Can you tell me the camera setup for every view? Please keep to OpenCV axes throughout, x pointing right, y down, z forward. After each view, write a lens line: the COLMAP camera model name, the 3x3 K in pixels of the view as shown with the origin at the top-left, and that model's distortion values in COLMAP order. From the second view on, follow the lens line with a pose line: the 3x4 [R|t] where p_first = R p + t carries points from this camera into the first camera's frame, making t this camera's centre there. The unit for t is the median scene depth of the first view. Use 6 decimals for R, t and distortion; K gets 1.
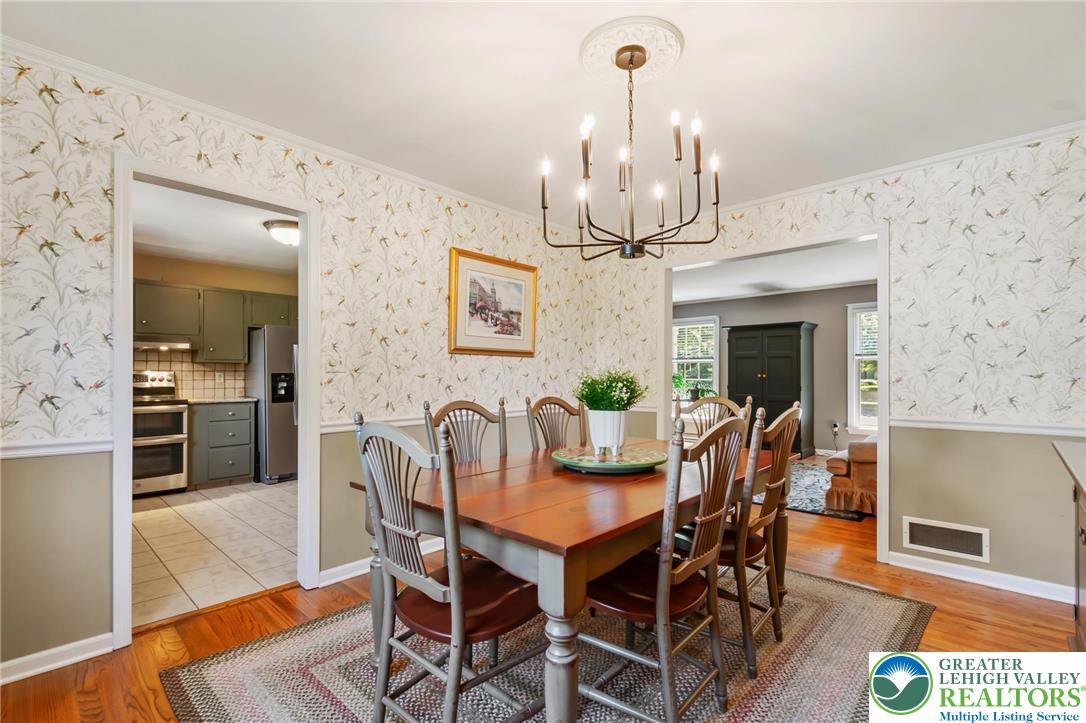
lens RADIAL K [[481.2, 0, 546.3], [0, 481.2, 369.2], [0, 0, 1]] dist [0.000477, 0.000004]
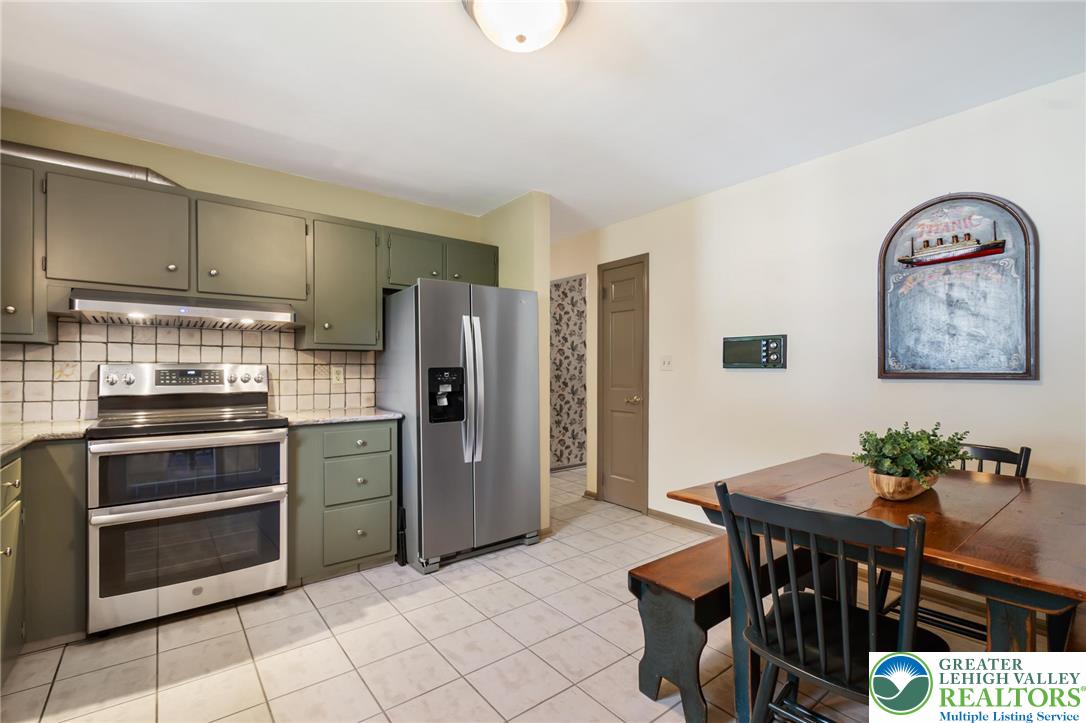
lens RADIAL K [[489.8, 0, 545.5], [0, 489.8, 363.5], [0, 0, 1]] dist [-0.001458, -0.000440]
pose [[0.987429, -0.001261, -0.158057, -0.356918], [0.000788, 0.999995, -0.003056, 0.005450], [0.158060, 0.002893, 0.987425, 0.481236]]
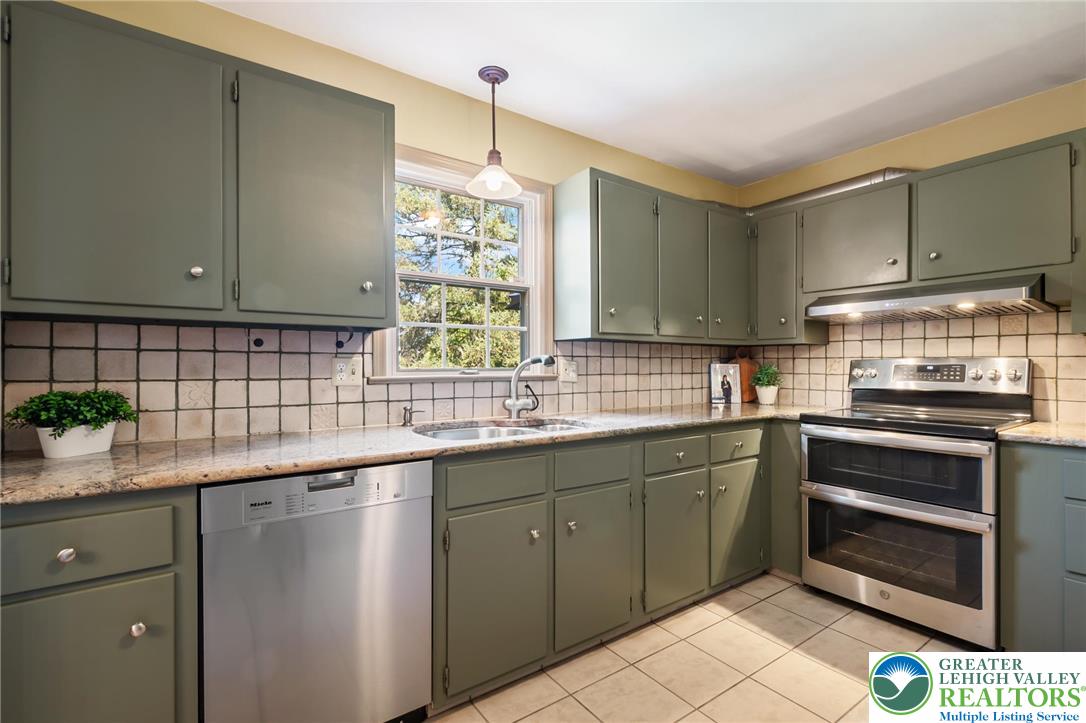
lens RADIAL K [[489.8, 0, 545.5], [0, 489.8, 363.5], [0, 0, 1]] dist [-0.001458, -0.000440]
pose [[-0.206565, -0.002311, -0.978430, -0.259096], [0.012064, 0.999915, -0.004908, 0.006815], [0.978358, -0.012817, -0.206520, 0.671223]]
